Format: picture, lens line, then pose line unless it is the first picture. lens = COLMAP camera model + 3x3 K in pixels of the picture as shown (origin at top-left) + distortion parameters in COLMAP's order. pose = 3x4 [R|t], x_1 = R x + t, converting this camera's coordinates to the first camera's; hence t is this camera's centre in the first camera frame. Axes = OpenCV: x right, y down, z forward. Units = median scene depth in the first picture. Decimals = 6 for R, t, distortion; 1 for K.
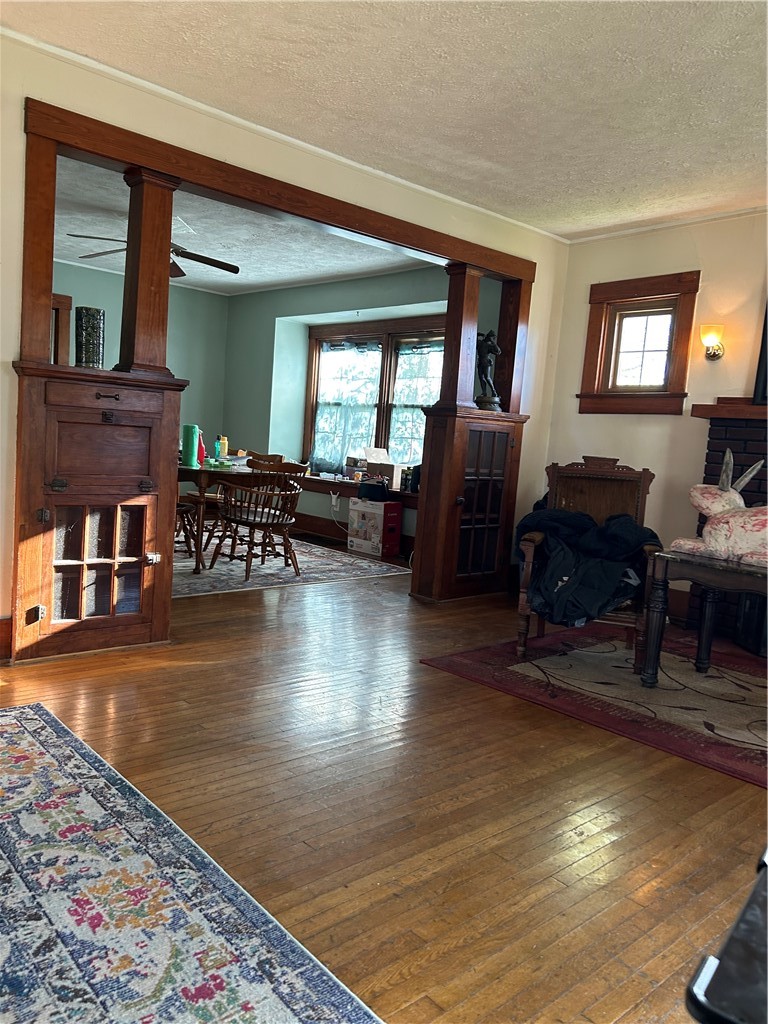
lens RADIAL K [[767.4, 0, 386.5], [0, 767.4, 514.7], [0, 0, 1]] dist [0.063482, -0.062064]
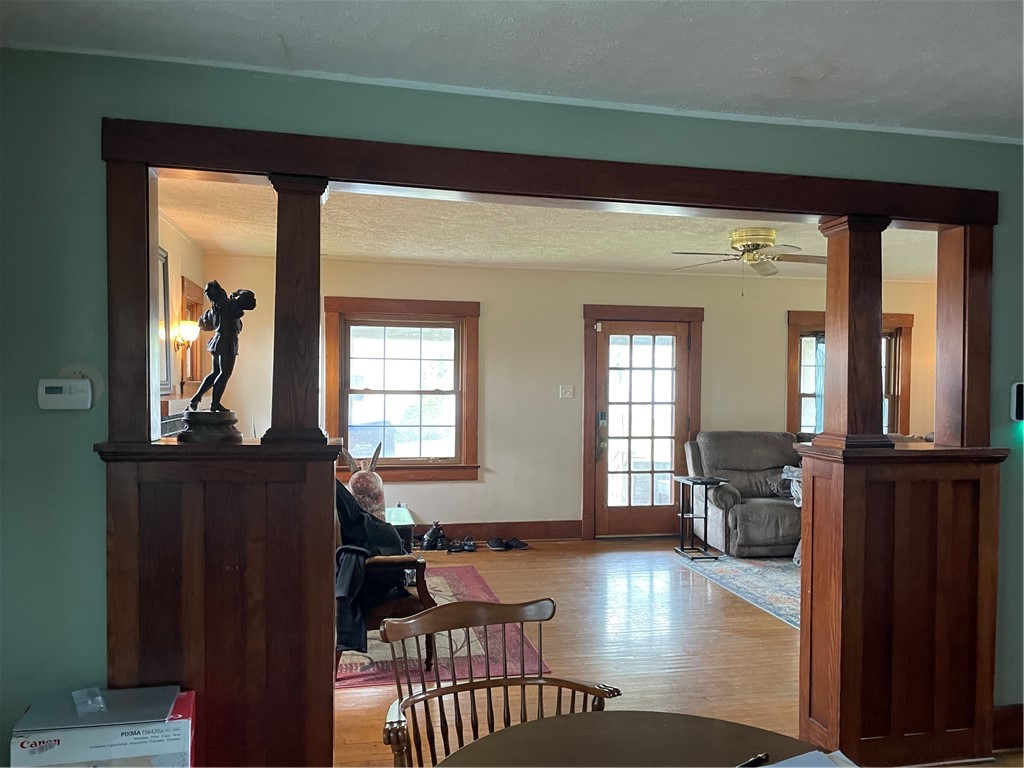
lens RADIAL K [[774.6, 0, 510.5], [0, 774.6, 389.6], [0, 0, 1]] dist [0.109434, -0.174435]
pose [[-0.856966, -0.093601, 0.506801, -0.942292], [-0.024815, 0.989723, 0.140831, -0.774077], [-0.514774, 0.108111, -0.850482, 4.239521]]
